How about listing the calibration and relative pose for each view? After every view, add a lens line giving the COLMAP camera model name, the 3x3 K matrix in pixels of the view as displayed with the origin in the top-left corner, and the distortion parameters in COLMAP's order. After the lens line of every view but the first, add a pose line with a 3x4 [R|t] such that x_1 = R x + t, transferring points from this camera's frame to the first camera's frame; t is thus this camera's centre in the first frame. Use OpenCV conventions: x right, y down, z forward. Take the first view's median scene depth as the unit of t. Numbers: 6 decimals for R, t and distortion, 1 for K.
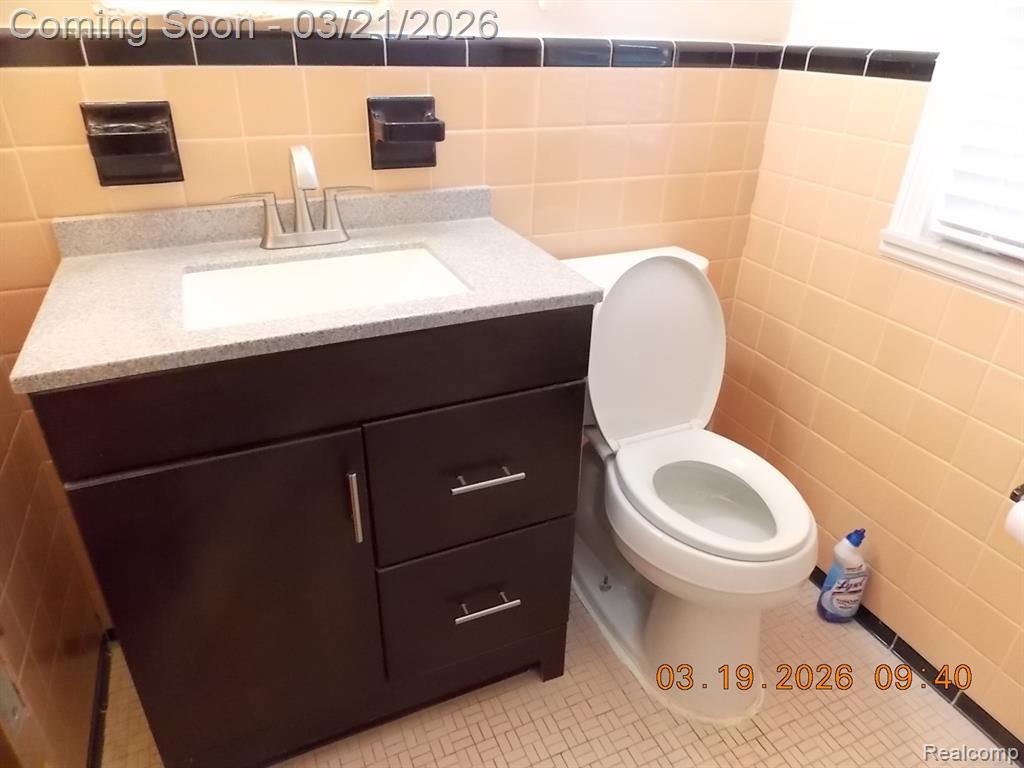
lens RADIAL K [[682.7, 0, 519.3], [0, 682.7, 382.5], [0, 0, 1]] dist [0.007522, -0.012328]
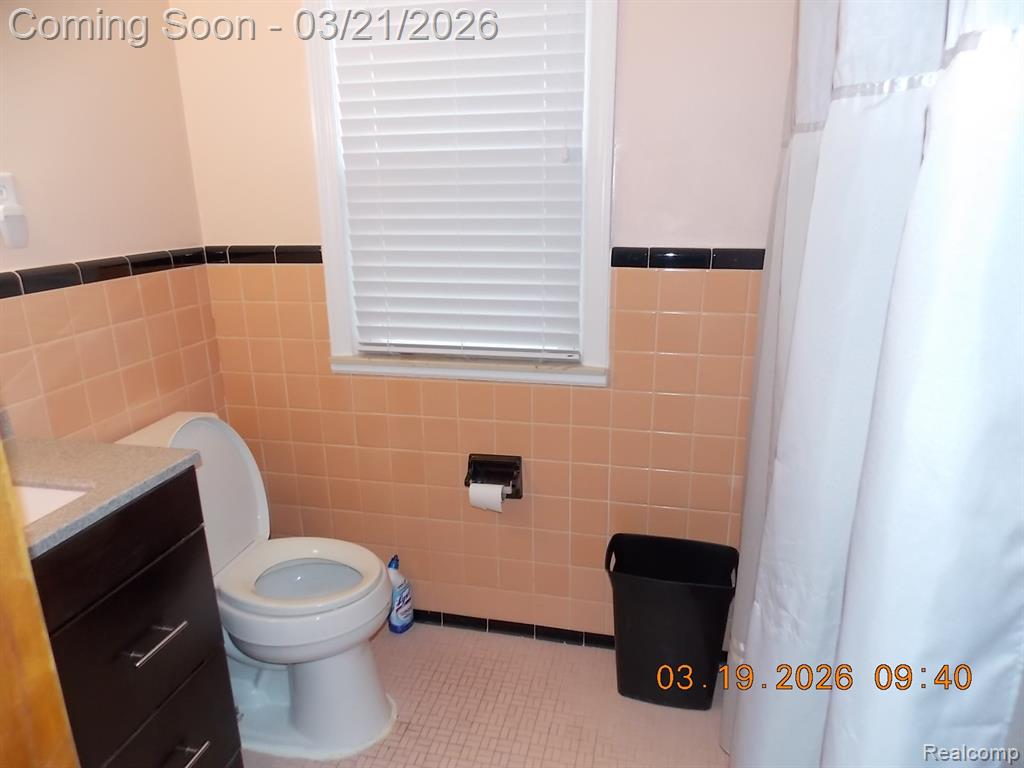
lens RADIAL K [[682.7, 0, 511.5], [0, 682.7, 384.5], [0, 0, 1]] dist [0.007522, -0.012328]
pose [[0.607357, -0.265382, 0.748792, -0.315097], [0.403114, 0.915146, -0.002632, -0.007102], [-0.684555, 0.303447, 0.662800, -0.203961]]
